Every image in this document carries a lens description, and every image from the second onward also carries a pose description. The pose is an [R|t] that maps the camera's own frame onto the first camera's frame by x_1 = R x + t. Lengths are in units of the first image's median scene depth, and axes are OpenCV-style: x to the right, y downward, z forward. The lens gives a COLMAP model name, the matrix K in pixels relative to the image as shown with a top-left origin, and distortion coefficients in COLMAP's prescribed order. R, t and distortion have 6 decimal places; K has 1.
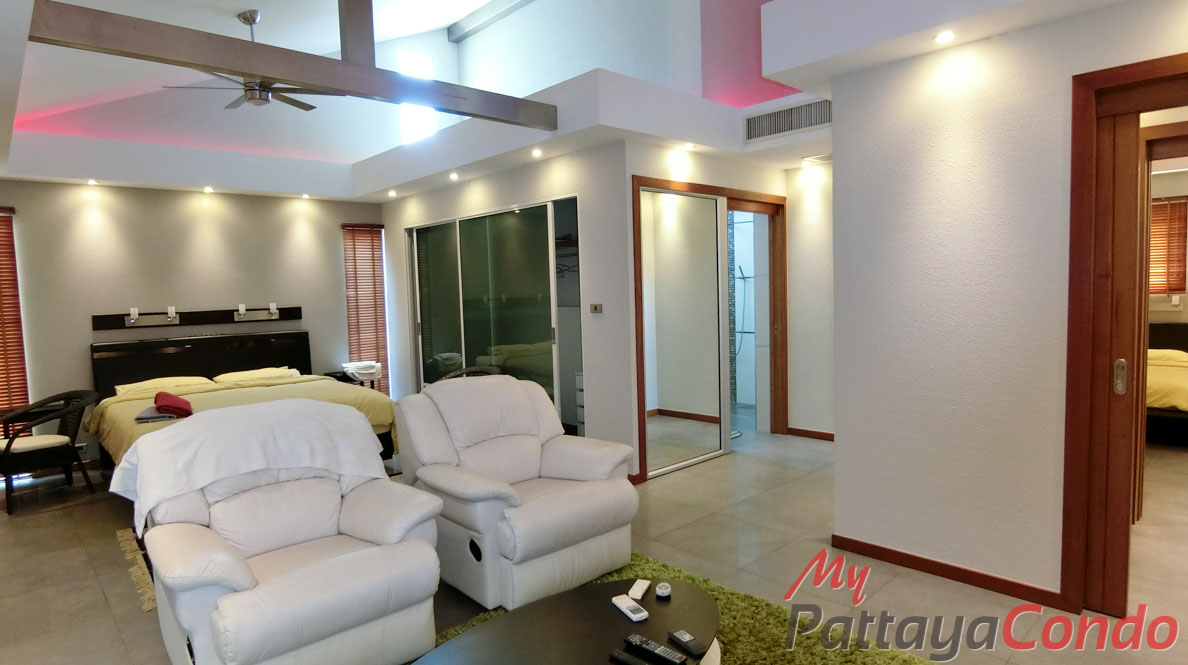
lens RADIAL K [[656.7, 0, 581.7], [0, 656.7, 332.8], [0, 0, 1]] dist [-0.001373, -0.000725]
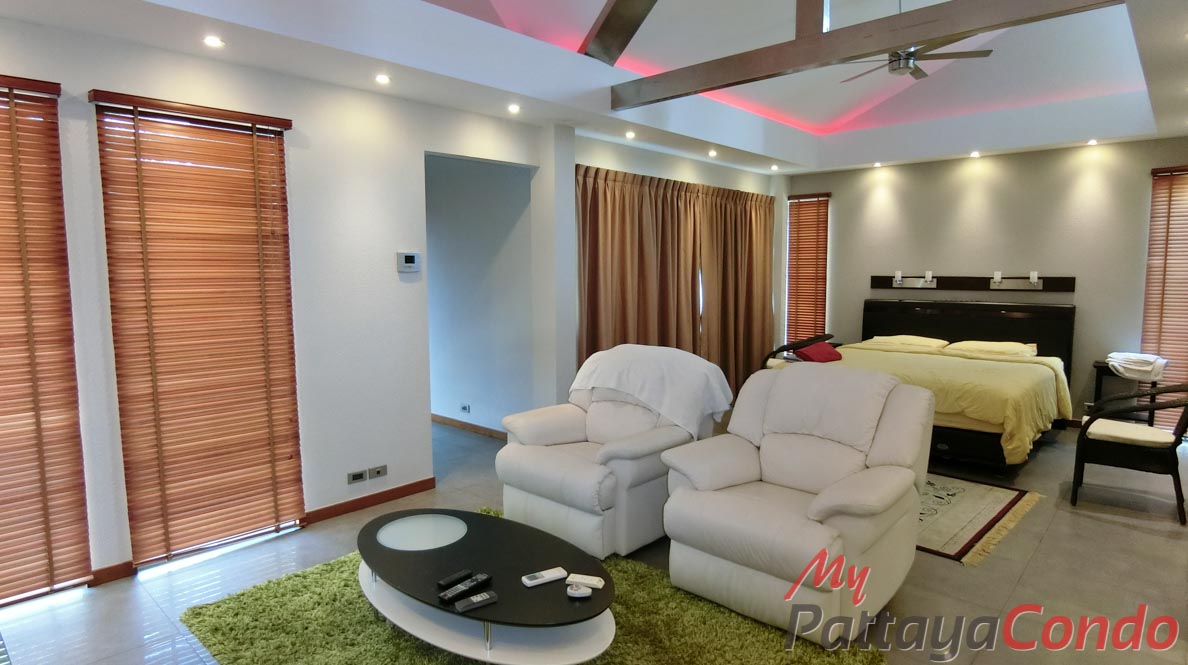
lens RADIAL K [[660.1, 0, 593.4], [0, 660.1, 329.6], [0, 0, 1]] dist [-0.021916, -0.000409]
pose [[0.087616, 0.123139, -0.988514, 0.360173], [-0.063212, 0.991018, 0.117848, -0.033510], [0.994147, 0.052160, 0.094613, 0.323714]]
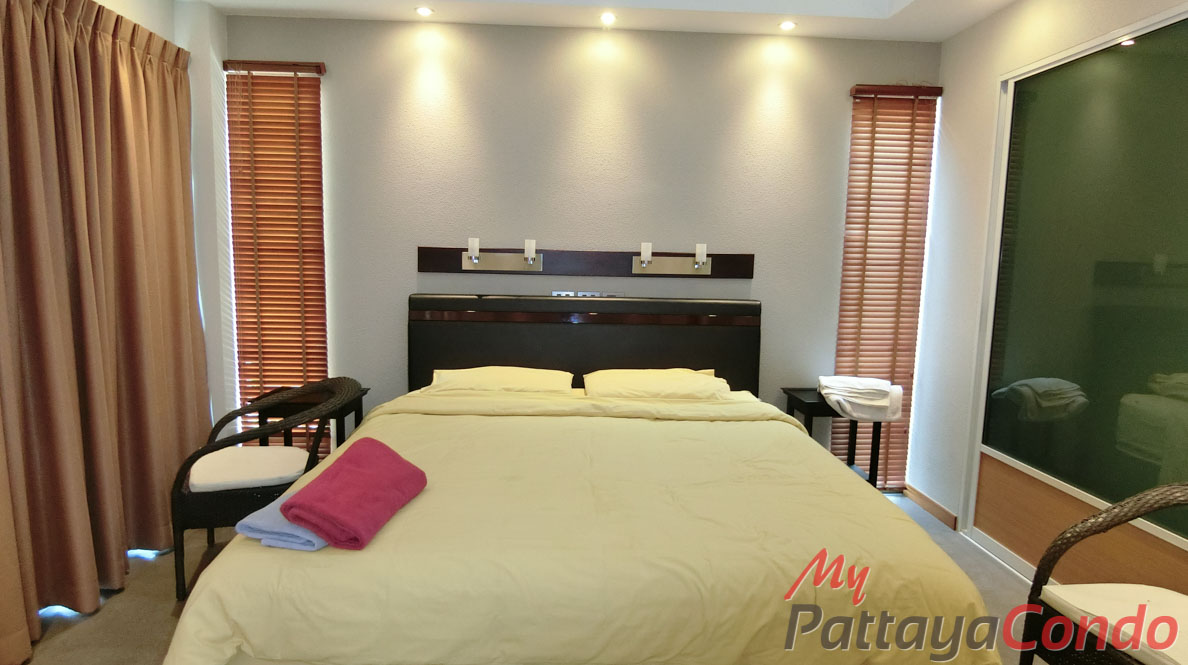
lens RADIAL K [[660.1, 0, 593.4], [0, 660.1, 329.6], [0, 0, 1]] dist [-0.021916, -0.000409]
pose [[0.772217, 0.130622, -0.621787, -0.204161], [-0.088713, 0.991219, 0.098055, -0.021363], [0.629135, -0.020559, 0.777024, 0.539215]]
